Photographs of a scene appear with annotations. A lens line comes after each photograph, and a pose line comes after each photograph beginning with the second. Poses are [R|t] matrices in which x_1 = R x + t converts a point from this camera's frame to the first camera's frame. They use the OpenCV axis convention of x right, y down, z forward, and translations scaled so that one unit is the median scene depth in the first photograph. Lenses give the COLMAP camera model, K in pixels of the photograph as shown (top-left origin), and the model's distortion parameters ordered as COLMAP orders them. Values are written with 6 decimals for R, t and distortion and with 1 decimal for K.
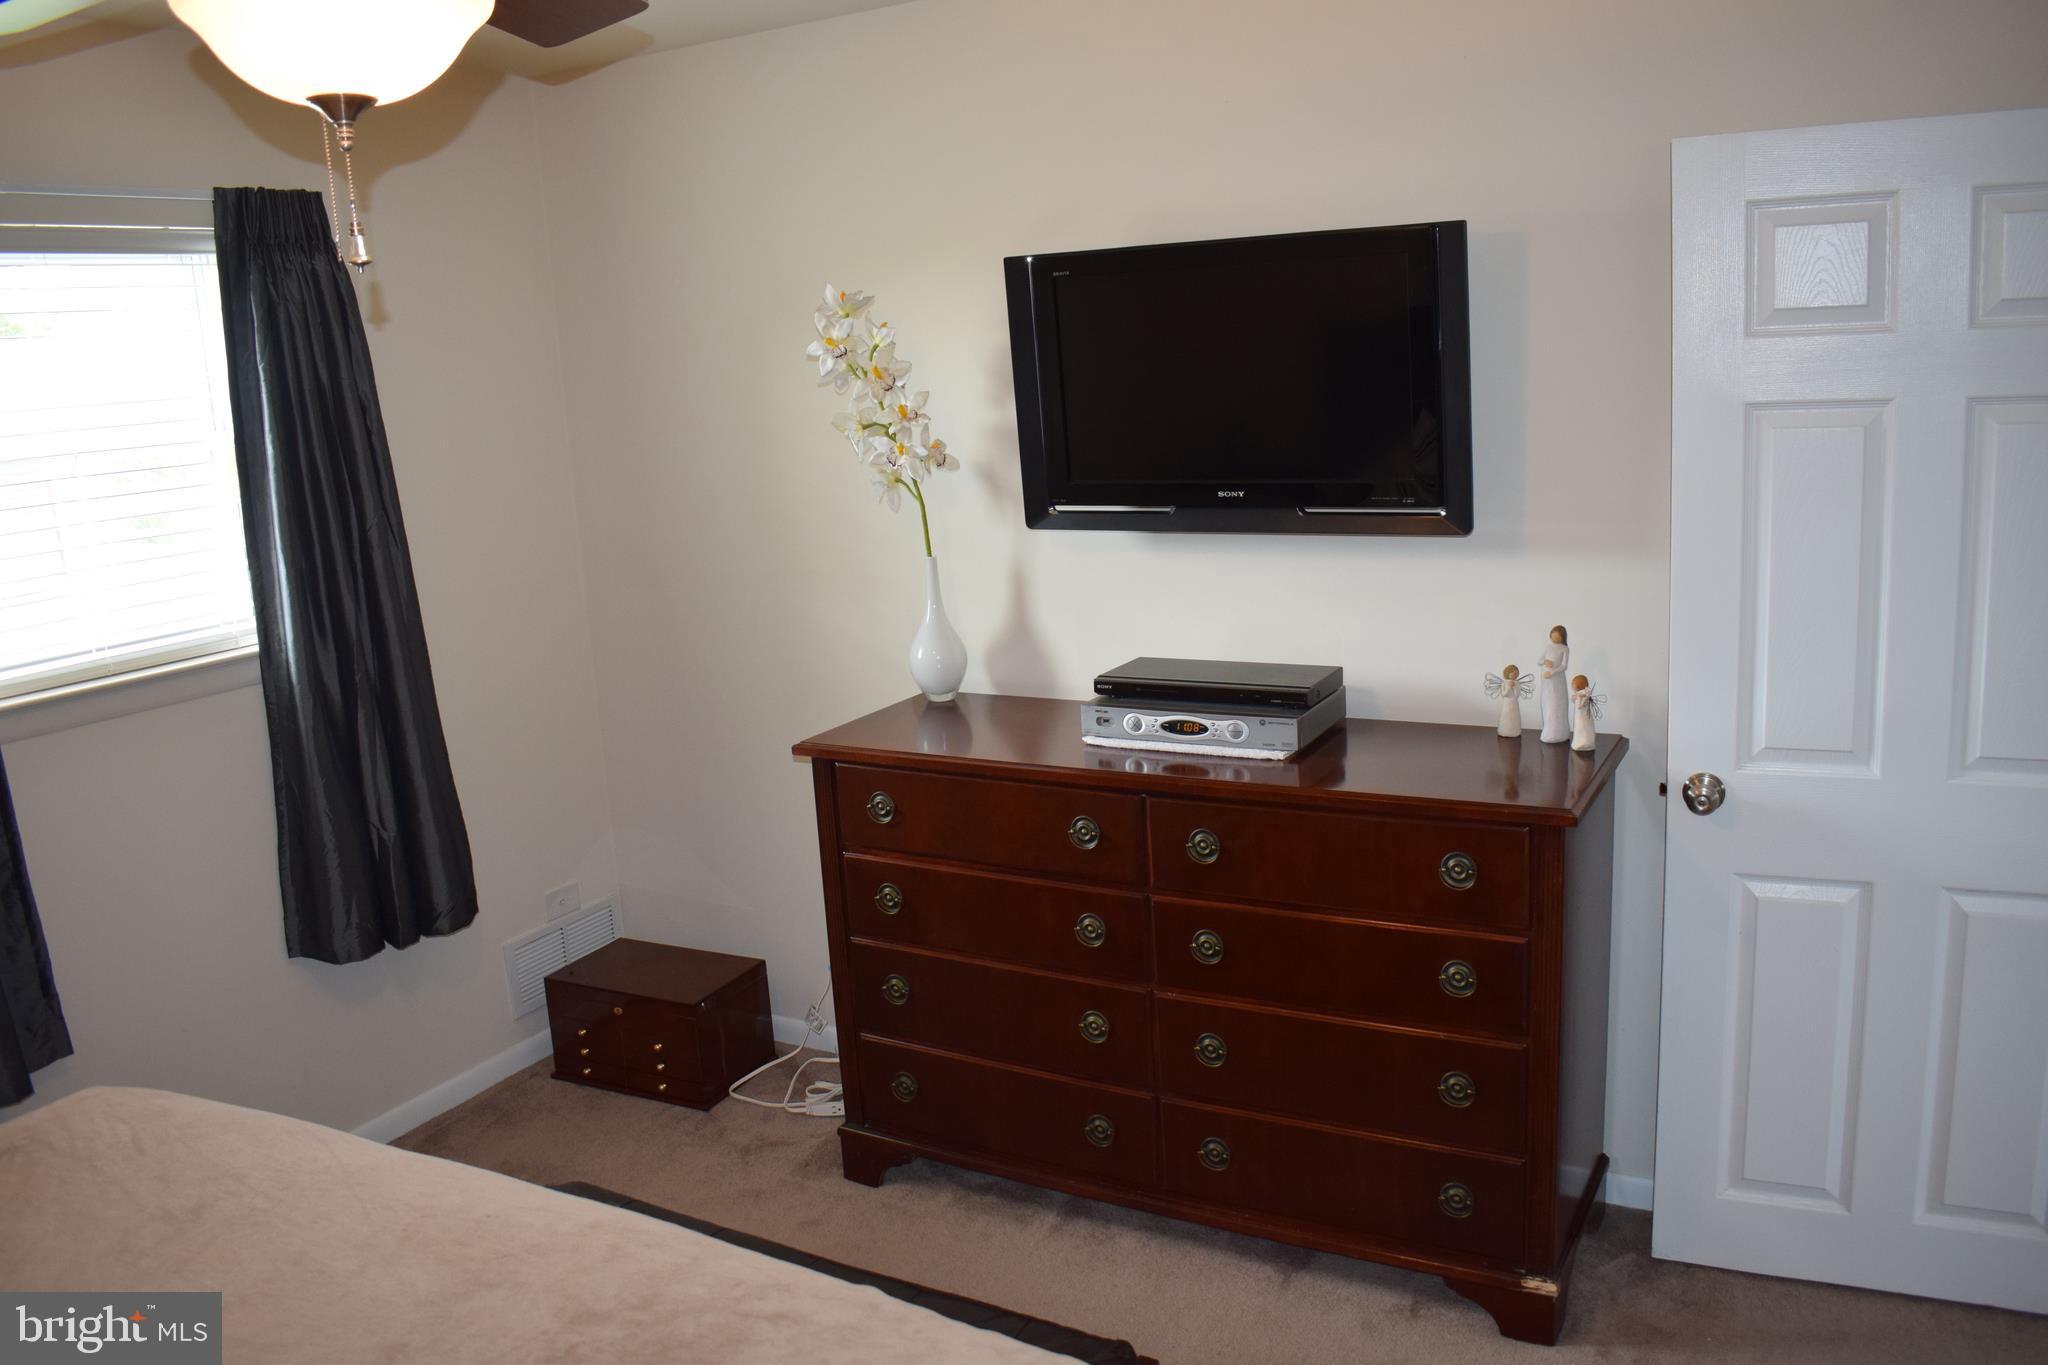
lens RADIAL K [[1624.9, 0, 1024.0], [0, 1624.9, 682.5], [0, 0, 1]] dist [-0.071748, 0.002695]
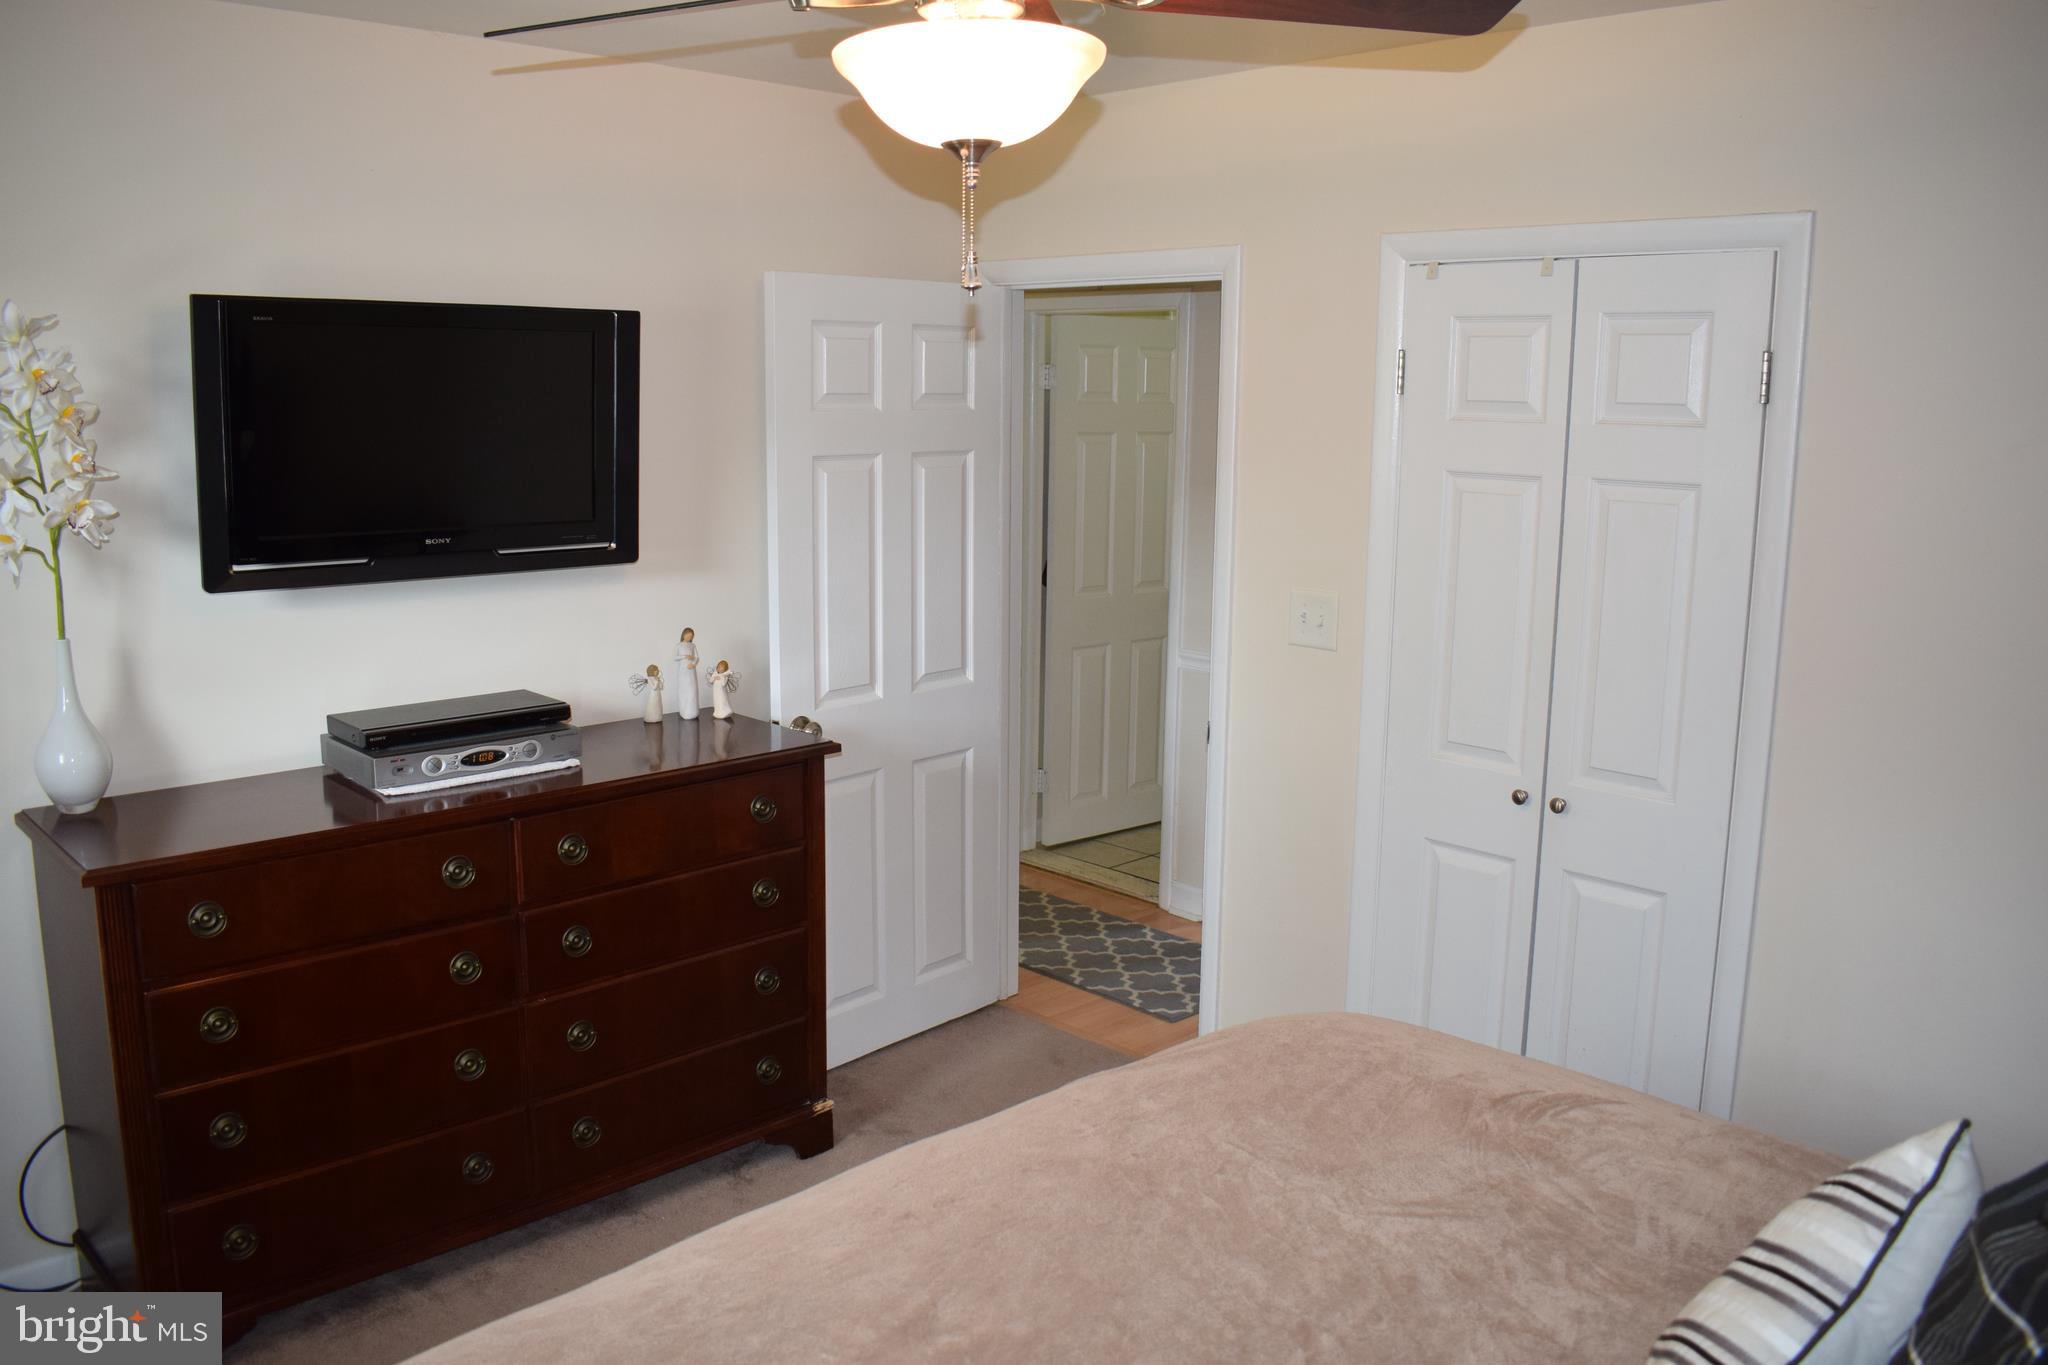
lens RADIAL K [[1624.9, 0, 1024.0], [0, 1624.9, 682.5], [0, 0, 1]] dist [-0.071748, 0.002695]
pose [[0.284871, -0.110564, 0.952168, -0.809219], [0.168653, 0.983611, 0.063757, -0.028582], [-0.943613, 0.142424, 0.298849, 0.350059]]
